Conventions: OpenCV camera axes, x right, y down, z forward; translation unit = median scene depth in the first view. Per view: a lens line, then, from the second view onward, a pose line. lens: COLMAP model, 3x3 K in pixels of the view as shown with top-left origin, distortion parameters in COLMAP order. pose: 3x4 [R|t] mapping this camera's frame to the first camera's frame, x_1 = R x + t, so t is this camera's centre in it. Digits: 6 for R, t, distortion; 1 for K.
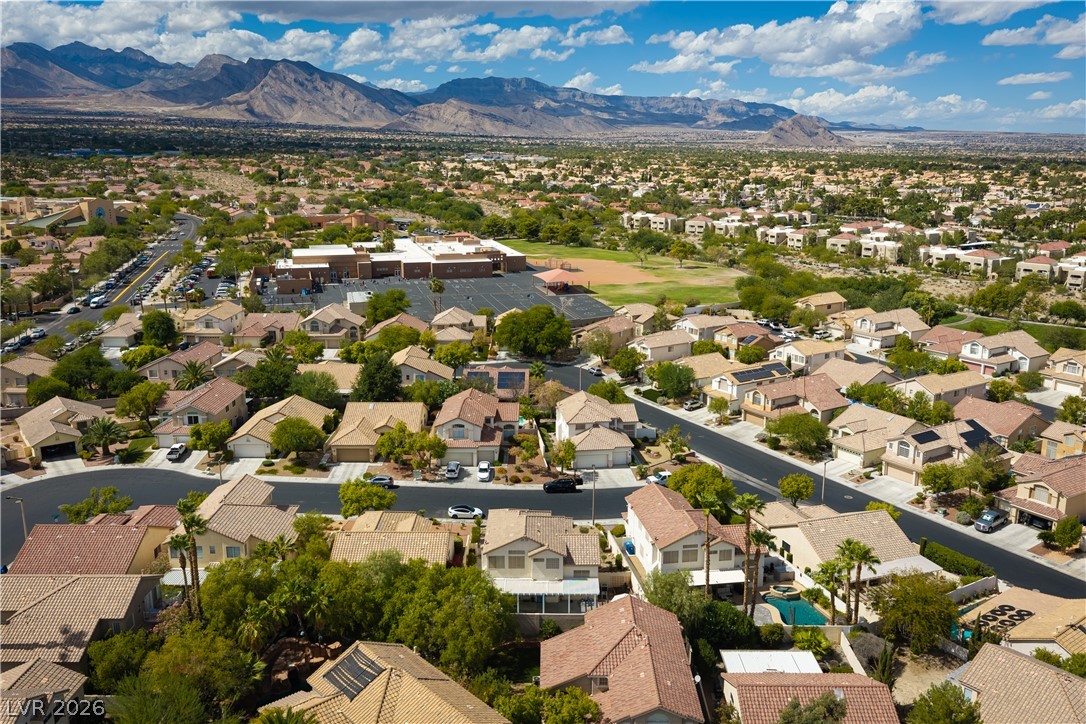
lens RADIAL K [[940.4, 0, 544.8], [0, 940.4, 375.5], [0, 0, 1]] dist [0.009069, -0.005606]
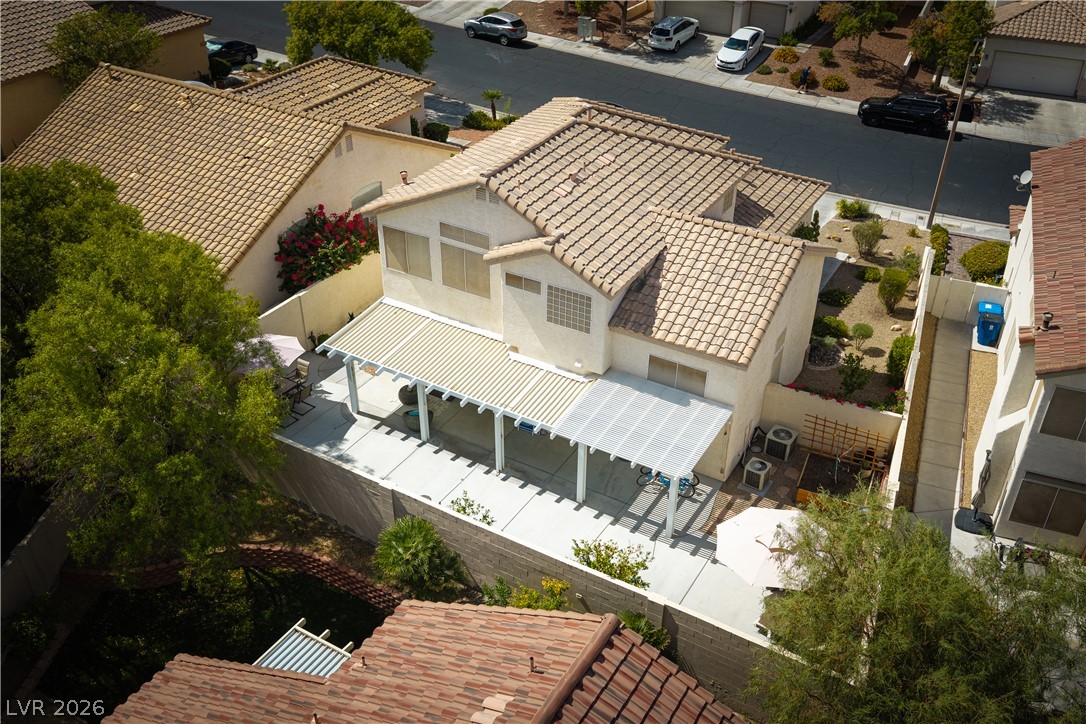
lens RADIAL K [[940.4, 0, 544.8], [0, 940.4, 375.5], [0, 0, 1]] dist [0.009069, -0.005606]
pose [[0.844779, 0.303086, -0.441007, 0.094317], [-0.128286, 0.914809, 0.382971, 0.087195], [0.519511, -0.266951, 0.811693, 0.582562]]
